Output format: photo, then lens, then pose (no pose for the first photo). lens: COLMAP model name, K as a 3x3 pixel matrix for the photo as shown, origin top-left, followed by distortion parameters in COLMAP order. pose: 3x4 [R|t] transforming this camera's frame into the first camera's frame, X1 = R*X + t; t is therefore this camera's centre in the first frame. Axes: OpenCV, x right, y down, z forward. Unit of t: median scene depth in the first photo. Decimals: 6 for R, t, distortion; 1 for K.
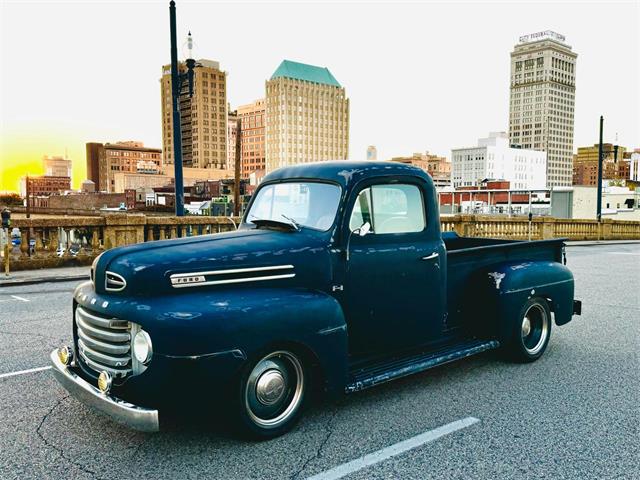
lens RADIAL K [[584.2, 0, 320.5], [0, 584.2, 242.9], [0, 0, 1]] dist [0.059724, 0.000000]
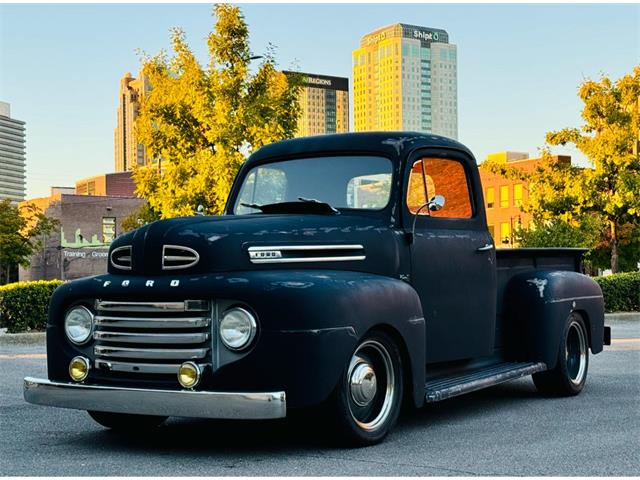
lens RADIAL K [[1049.6, 0, 324.4], [0, 1049.6, 252.6], [0, 0, 1]] dist [0.098150, 0.000000]
pose [[0.953267, -0.009212, 0.301989, -0.514263], [0.040477, 0.994418, -0.097436, 0.179763], [-0.299406, 0.105106, 0.948319, -0.350905]]
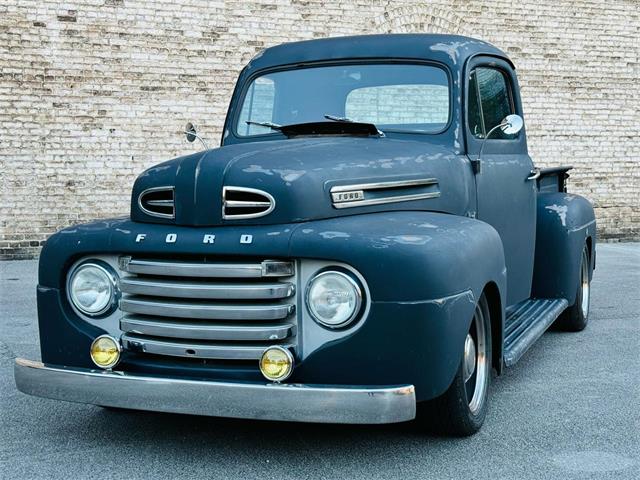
lens RADIAL K [[978.3, 0, 302.7], [0, 978.3, 237.8], [0, 0, 1]] dist [0.102478, 0.000000]
pose [[0.892317, -0.051806, 0.448426, -0.645568], [0.058484, 0.998288, -0.001047, 0.092360], [-0.447604, 0.027160, 0.893819, 0.085465]]
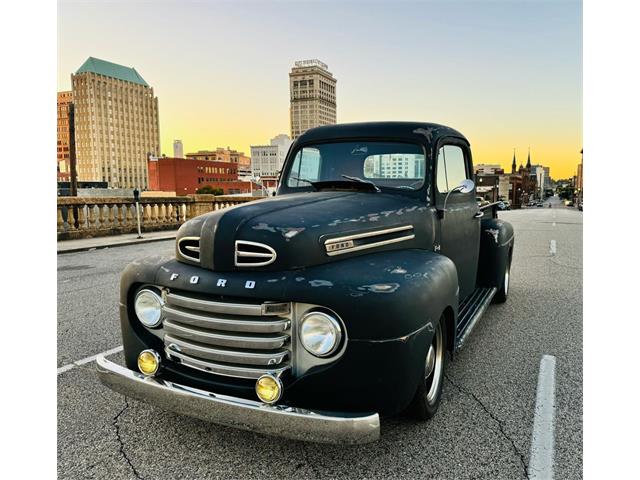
lens RADIAL K [[460.1, 0, 364.1], [0, 460.1, 242.7], [0, 0, 1]] dist [0.048367, -0.060003]
pose [[0.896316, -0.055956, 0.439871, -0.417774], [0.035133, 0.997849, 0.055347, 0.021763], [-0.442022, -0.034154, 0.896354, 0.362799]]
